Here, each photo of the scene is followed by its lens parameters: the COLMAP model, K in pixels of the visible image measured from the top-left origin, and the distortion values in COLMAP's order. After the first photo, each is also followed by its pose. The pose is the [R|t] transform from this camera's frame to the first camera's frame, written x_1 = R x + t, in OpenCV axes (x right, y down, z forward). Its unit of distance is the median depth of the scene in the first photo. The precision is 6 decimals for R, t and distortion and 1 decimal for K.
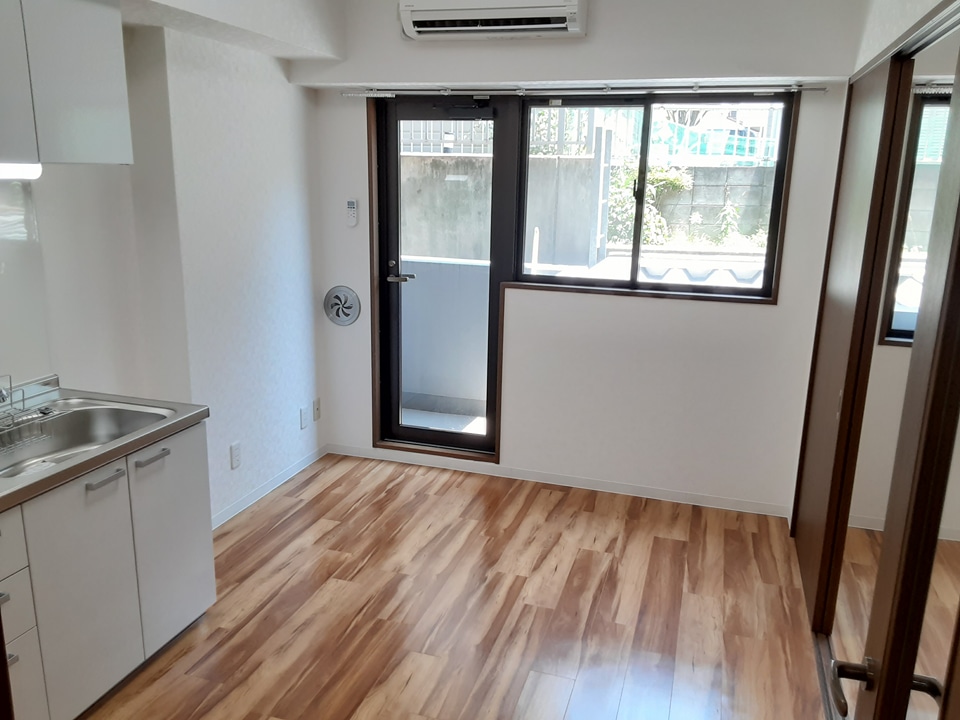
lens RADIAL K [[792.3, 0, 479.8], [0, 792.3, 362.3], [0, 0, 1]] dist [0.072233, -0.088642]
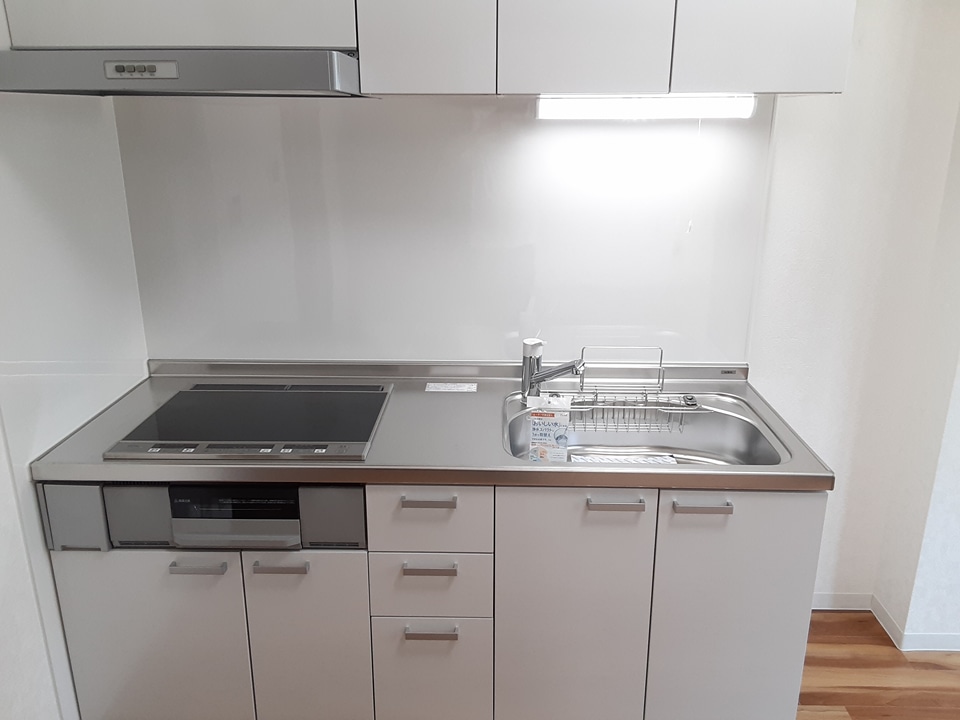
lens RADIAL K [[792.3, 0, 483.5], [0, 792.3, 364.3], [0, 0, 1]] dist [0.072233, -0.088642]
pose [[0.274499, 0.273154, -0.921975, 0.162875], [-0.215689, 0.951864, 0.217792, -0.115826], [0.937085, 0.139076, 0.320202, 0.553013]]
